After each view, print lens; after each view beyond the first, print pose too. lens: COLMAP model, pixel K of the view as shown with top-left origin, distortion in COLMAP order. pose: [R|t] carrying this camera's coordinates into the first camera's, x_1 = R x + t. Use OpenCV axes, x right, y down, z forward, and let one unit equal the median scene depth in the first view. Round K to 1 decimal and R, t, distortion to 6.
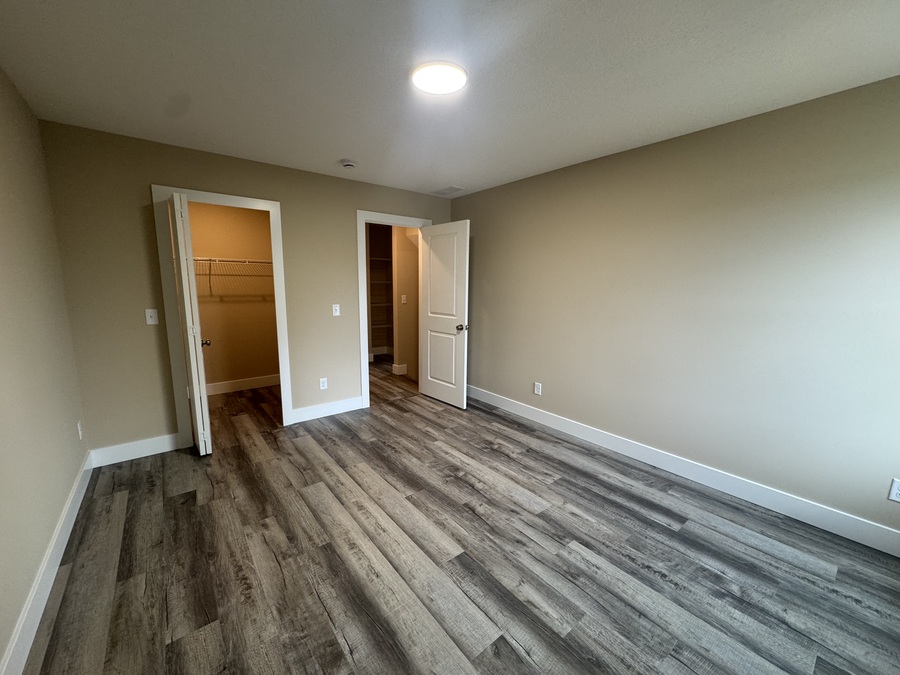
lens RADIAL K [[359.8, 0, 455.2], [0, 359.8, 336.7], [0, 0, 1]] dist [-0.002897, 0.000953]
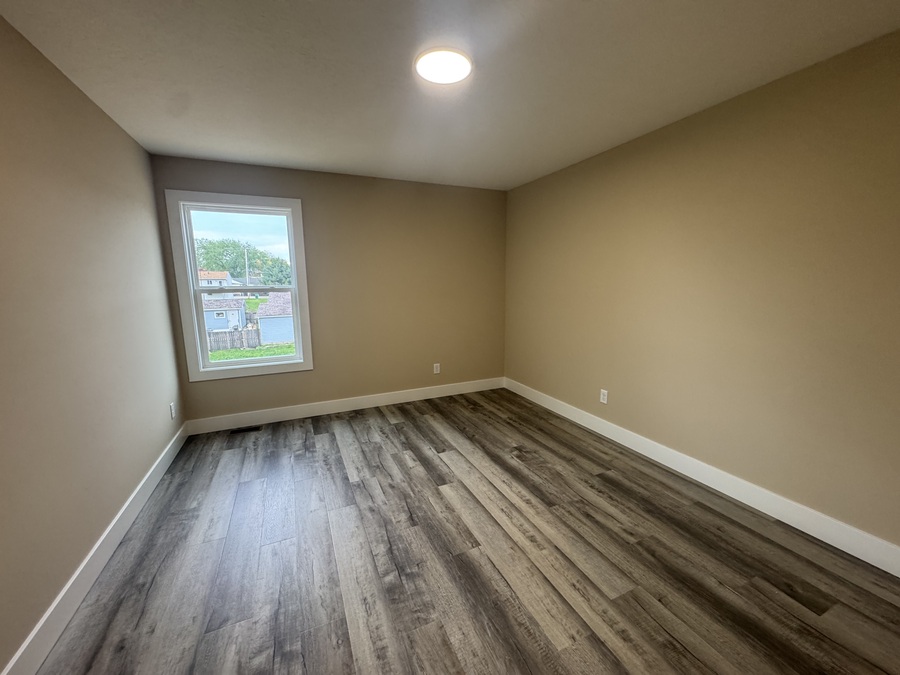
lens RADIAL K [[359.8, 0, 454.6], [0, 359.8, 340.2], [0, 0, 1]] dist [-0.002897, 0.000953]
pose [[-0.967771, -0.039934, 0.248645, -0.294120], [0.038842, 0.951863, 0.304054, -0.257621], [-0.248818, 0.303913, -0.919634, 1.795158]]
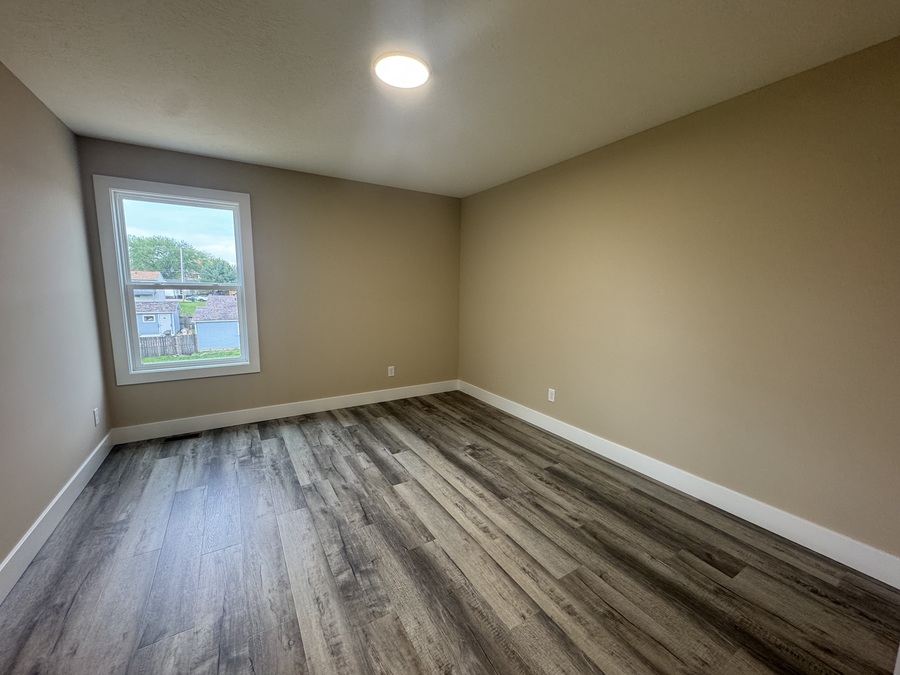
lens RADIAL K [[359.8, 0, 454.1], [0, 359.8, 340.4], [0, 0, 1]] dist [-0.002897, 0.000953]
pose [[-0.991334, -0.039974, 0.125139, -0.295593], [-0.002355, 0.957834, 0.287314, -0.240438], [-0.131347, 0.284529, -0.949627, 1.826710]]
